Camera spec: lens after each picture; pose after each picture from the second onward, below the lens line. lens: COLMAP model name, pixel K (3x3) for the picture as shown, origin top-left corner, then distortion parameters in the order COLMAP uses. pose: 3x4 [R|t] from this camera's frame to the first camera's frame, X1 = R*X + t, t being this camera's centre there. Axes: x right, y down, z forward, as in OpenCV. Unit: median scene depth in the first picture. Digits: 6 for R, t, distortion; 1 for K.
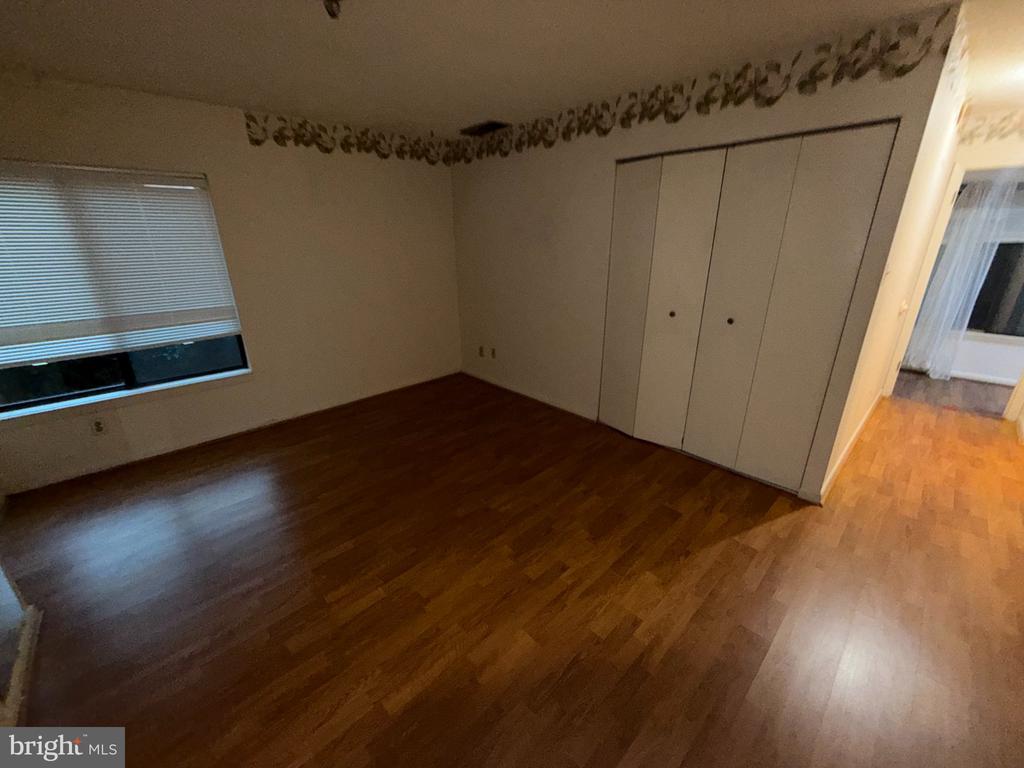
lens RADIAL K [[408.0, 0, 508.9], [0, 408.0, 384.2], [0, 0, 1]] dist [-0.001146, 0.000683]
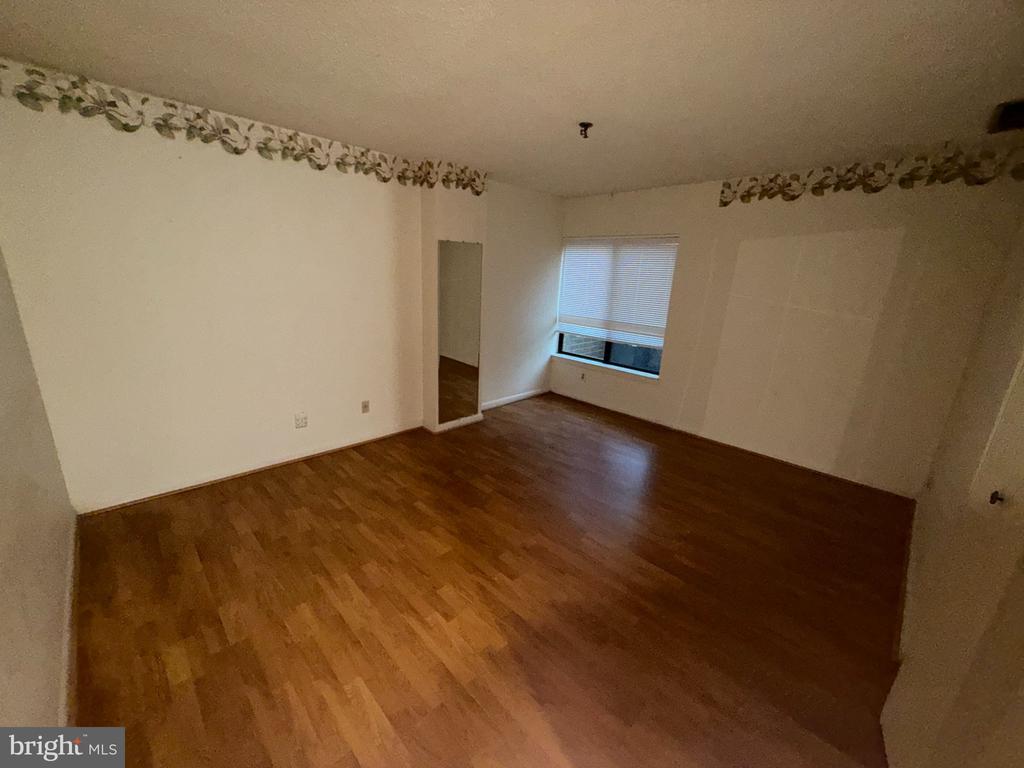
lens RADIAL K [[408.0, 0, 508.9], [0, 408.0, 384.2], [0, 0, 1]] dist [-0.001146, 0.000683]
pose [[0.019400, 0.275714, -0.961044, 0.785246], [-0.379214, 0.891431, 0.248088, -0.201100], [0.925106, 0.359628, 0.121848, 0.523063]]
